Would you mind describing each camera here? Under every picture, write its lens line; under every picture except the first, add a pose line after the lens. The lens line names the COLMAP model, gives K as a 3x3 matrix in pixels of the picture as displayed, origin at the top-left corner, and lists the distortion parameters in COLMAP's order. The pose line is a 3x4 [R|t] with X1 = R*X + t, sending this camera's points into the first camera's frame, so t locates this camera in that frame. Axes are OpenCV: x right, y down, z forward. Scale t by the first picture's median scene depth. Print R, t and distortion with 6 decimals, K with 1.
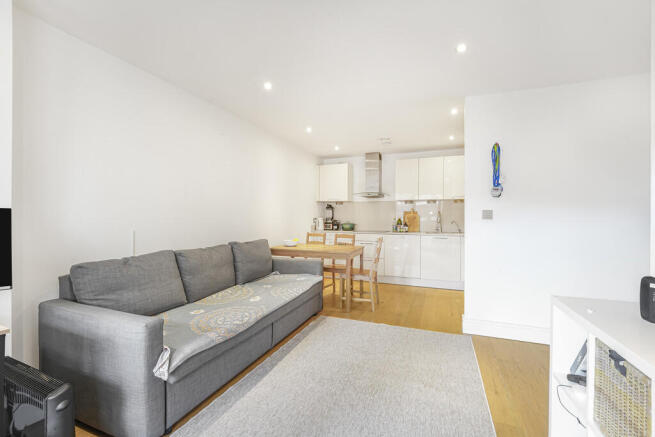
lens RADIAL K [[275.2, 0, 328.2], [0, 275.2, 221.0], [0, 0, 1]] dist [-0.000486, 0.000605]
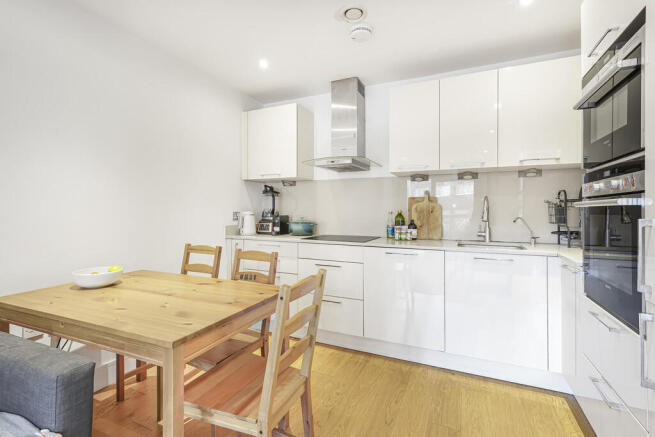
lens RADIAL K [[302.0, 0, 327.5], [0, 302.0, 212.0], [0, 0, 1]] dist [-0.002586, 0.000348]
pose [[0.999508, -0.004274, -0.031067, 0.142514], [0.003985, 0.999948, -0.009365, -0.004121], [0.031106, 0.009236, 0.999473, 0.445797]]
